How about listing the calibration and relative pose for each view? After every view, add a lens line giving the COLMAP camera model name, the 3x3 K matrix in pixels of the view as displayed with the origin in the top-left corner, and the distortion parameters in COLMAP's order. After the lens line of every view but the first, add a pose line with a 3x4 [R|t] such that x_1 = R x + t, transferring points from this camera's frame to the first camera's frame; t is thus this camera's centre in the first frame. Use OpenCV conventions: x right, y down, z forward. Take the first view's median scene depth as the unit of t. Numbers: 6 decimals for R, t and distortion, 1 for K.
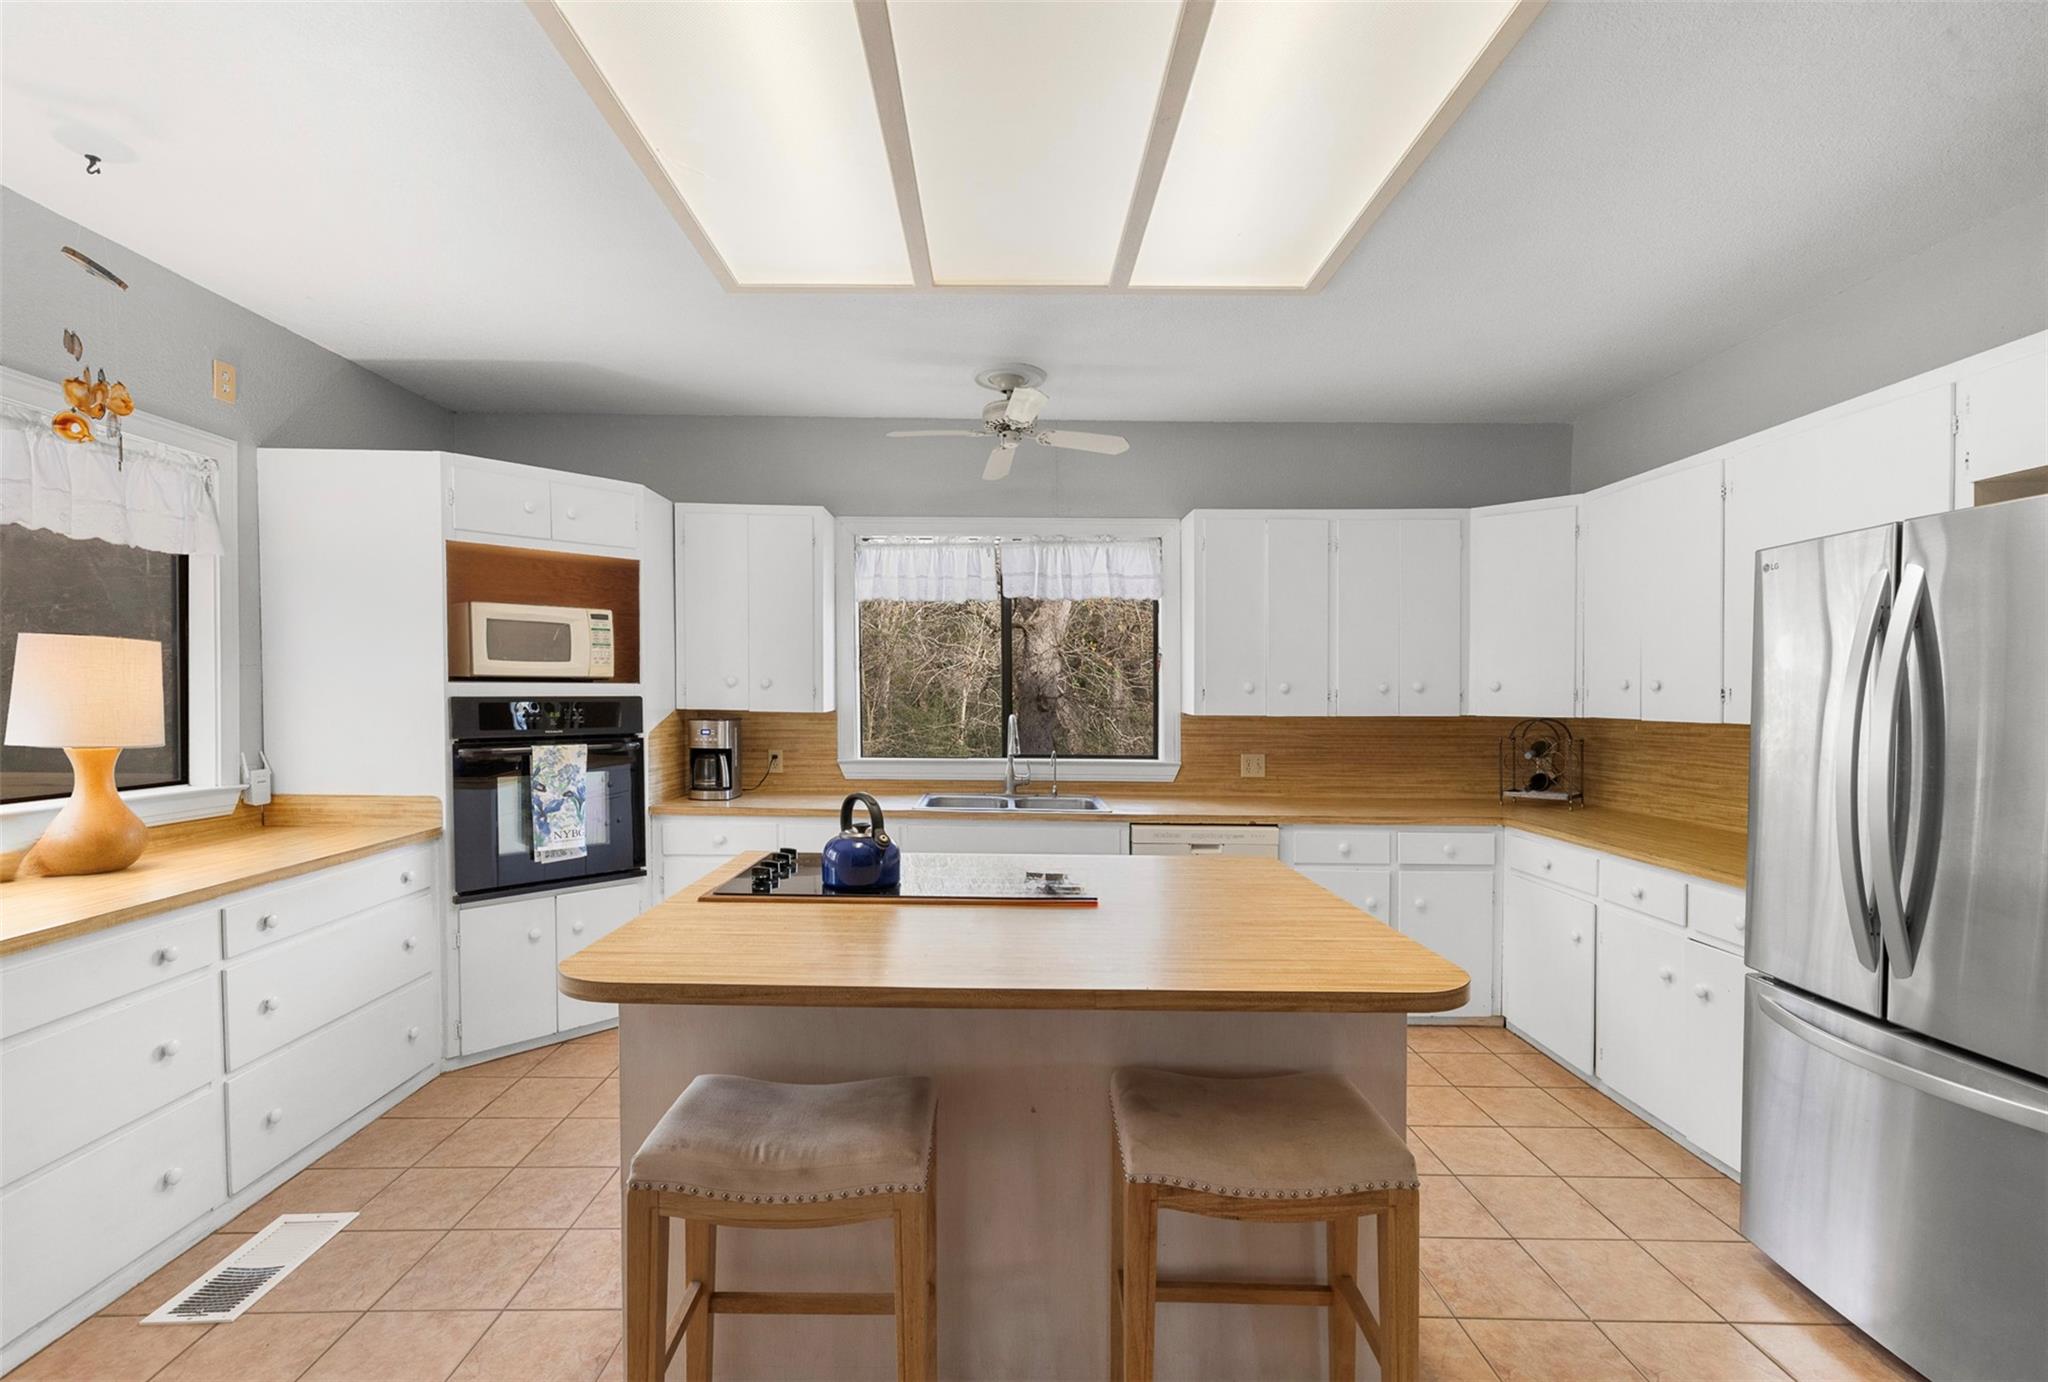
lens RADIAL K [[903.0, 0, 1006.5], [0, 903.0, 727.6], [0, 0, 1]] dist [0.001156, 0.000164]
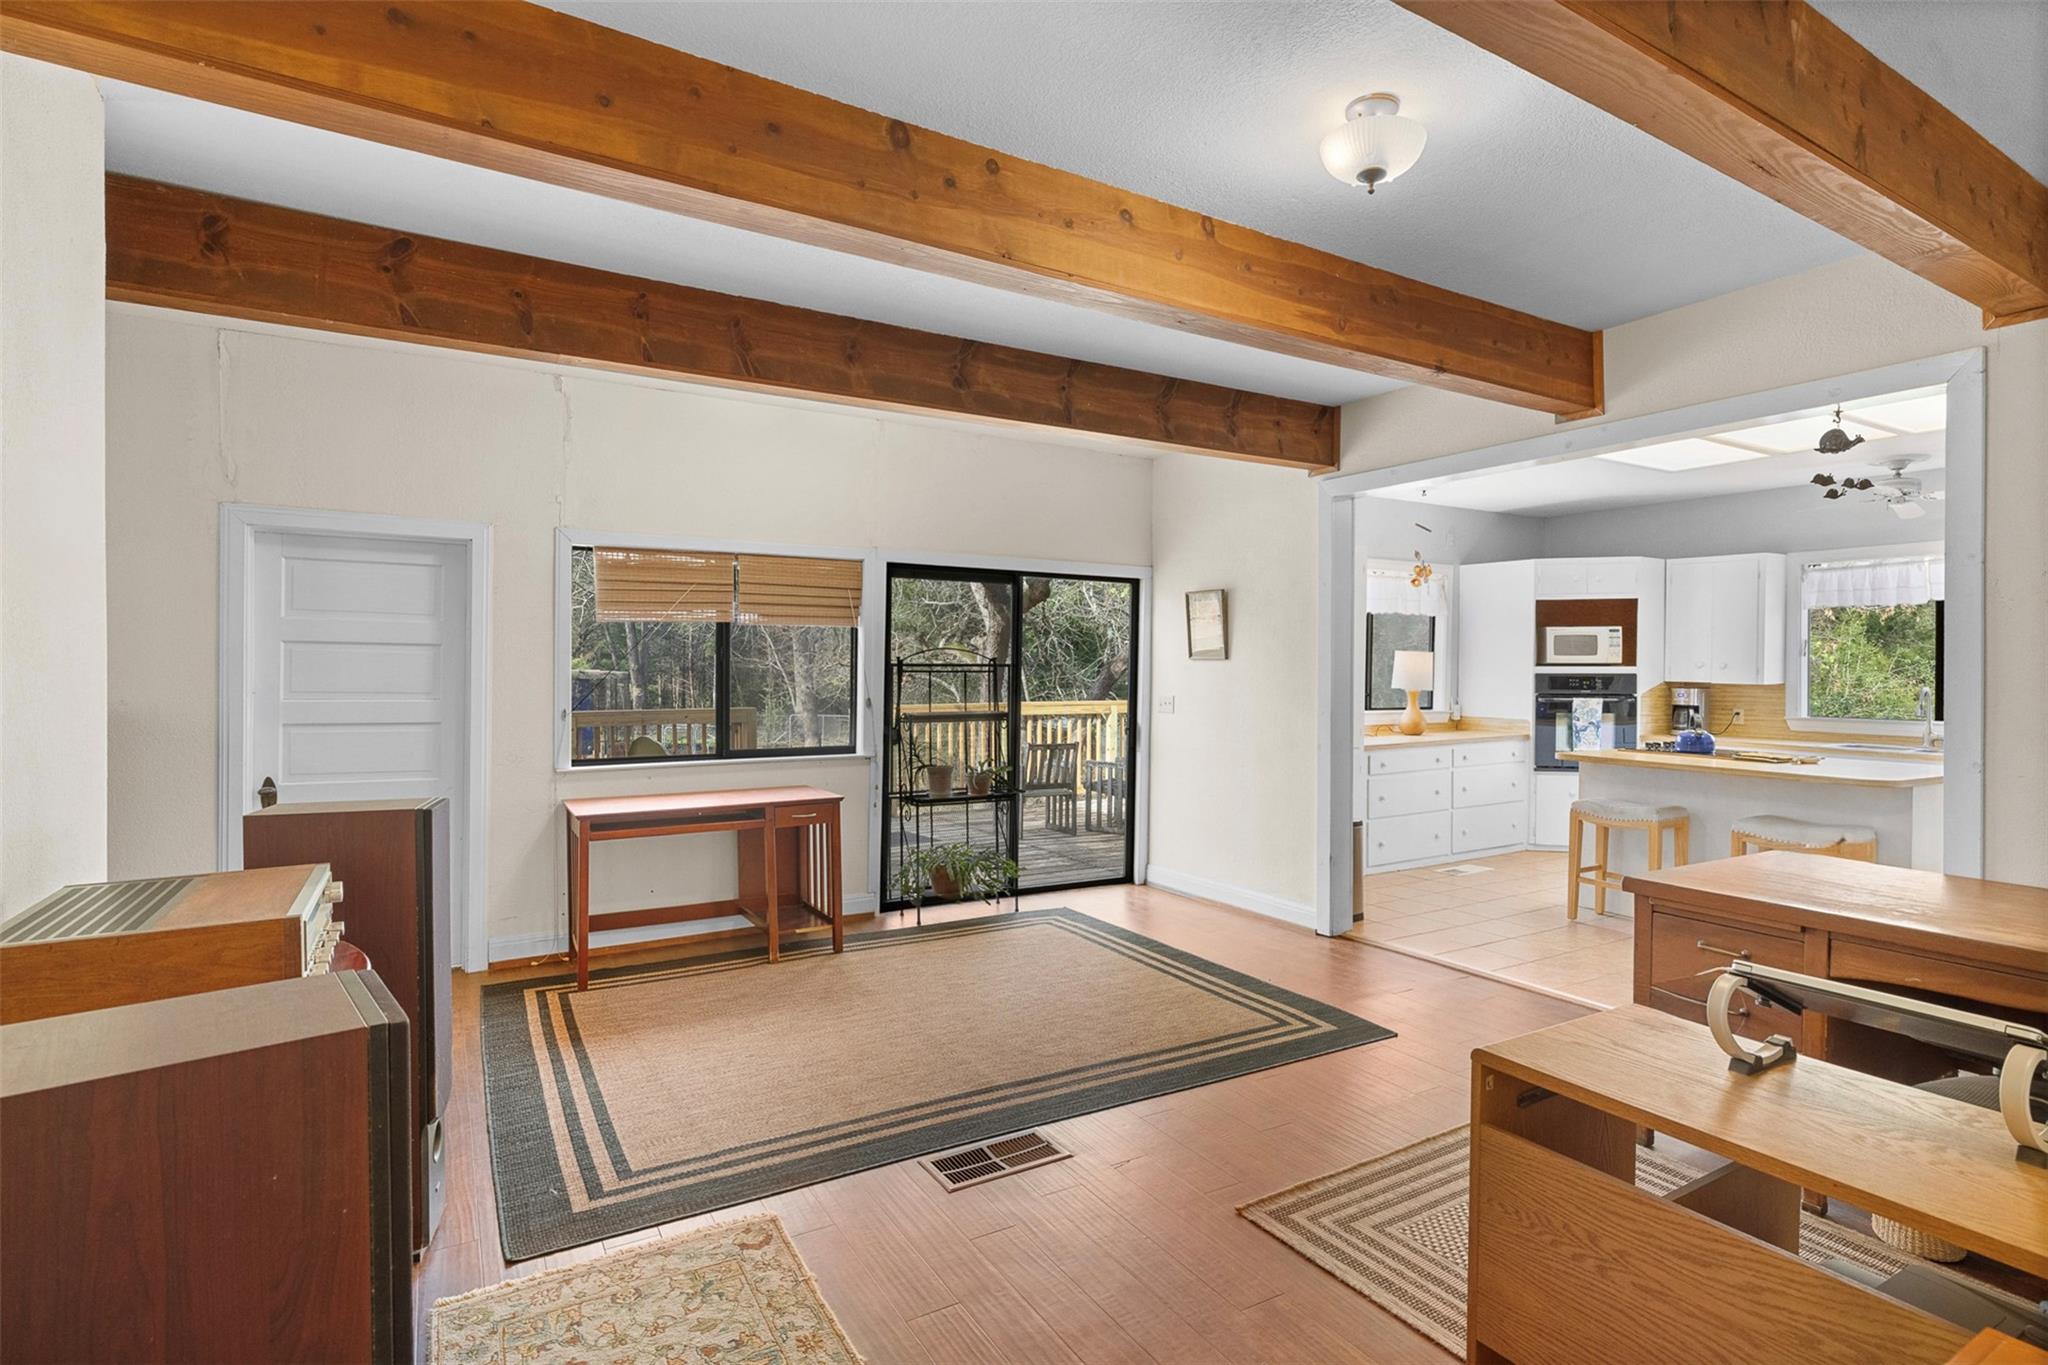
lens RADIAL K [[1013.2, 0, 1024.0], [0, 1013.2, 682.5], [0, 0, 1]] dist [-0.003512, 0.000015]
pose [[0.506097, 0.008375, -0.862436, 0.788261], [-0.035821, 0.999294, -0.011317, 0.054774], [0.861733, 0.036620, 0.506039, -1.179174]]
